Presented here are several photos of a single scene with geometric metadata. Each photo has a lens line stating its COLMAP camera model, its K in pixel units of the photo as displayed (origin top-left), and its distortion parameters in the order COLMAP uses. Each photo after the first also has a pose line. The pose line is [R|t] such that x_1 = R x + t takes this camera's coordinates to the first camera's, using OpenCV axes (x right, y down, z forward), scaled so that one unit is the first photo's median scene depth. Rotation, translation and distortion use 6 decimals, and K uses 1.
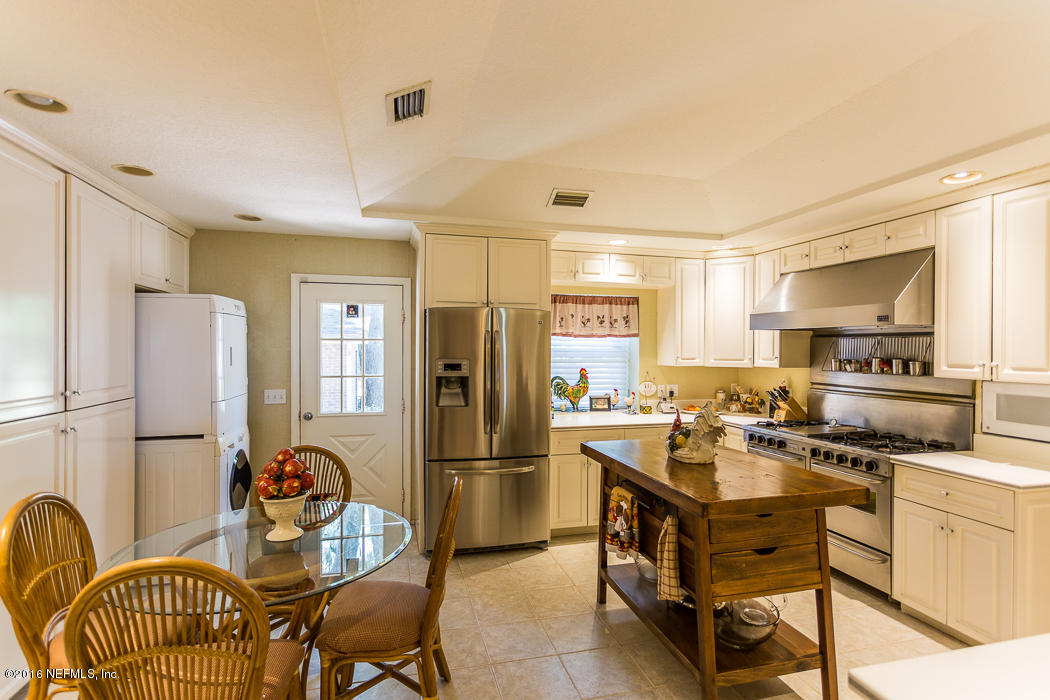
lens RADIAL K [[511.8, 0, 519.0], [0, 511.8, 348.8], [0, 0, 1]] dist [0.002449, 0.000888]
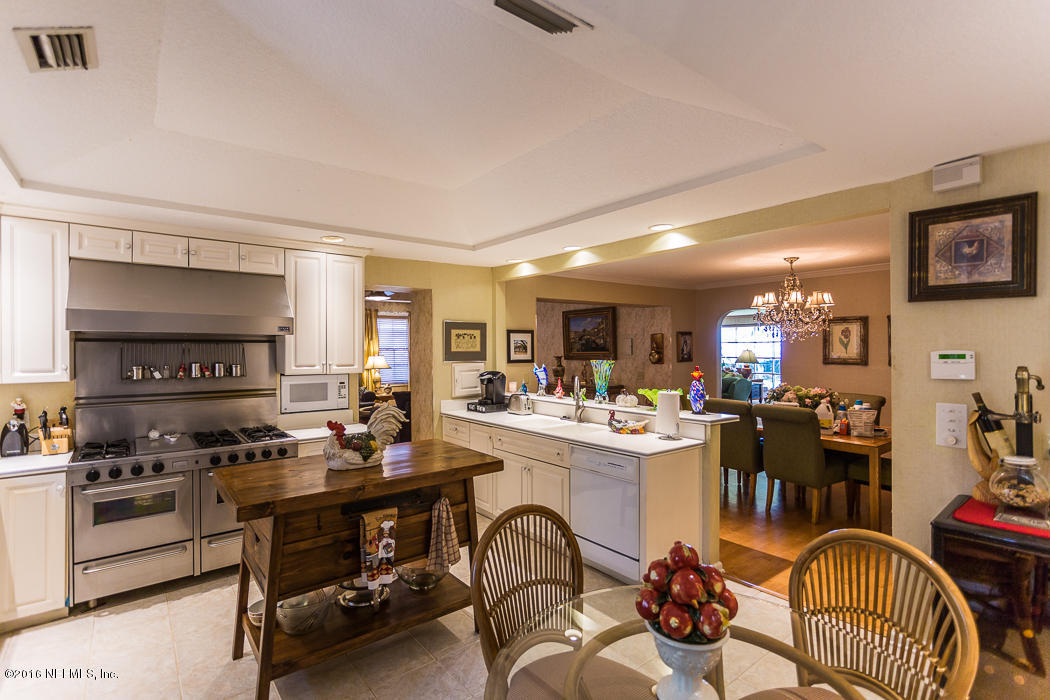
lens RADIAL K [[511.8, 0, 524.8], [0, 511.8, 350.7], [0, 0, 1]] dist [0.002449, 0.000888]
pose [[-0.395136, -0.001306, 0.918622, -0.544053], [0.005331, 0.999979, 0.003715, -0.008005], [-0.918607, 0.006365, -0.395120, 0.824070]]
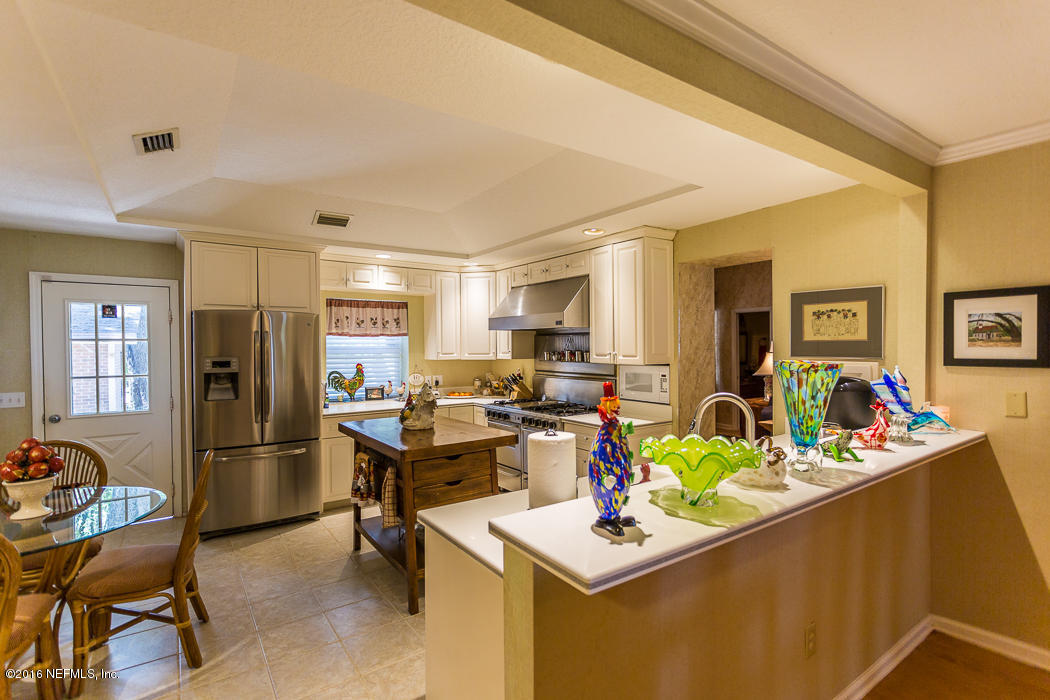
lens RADIAL K [[511.8, 0, 532.6], [0, 511.8, 350.3], [0, 0, 1]] dist [0.002449, 0.000888]
pose [[0.935294, -0.013871, 0.353600, 0.112636], [0.011246, 0.999892, 0.009475, 0.002897], [-0.353693, -0.004885, 0.935349, -0.279748]]
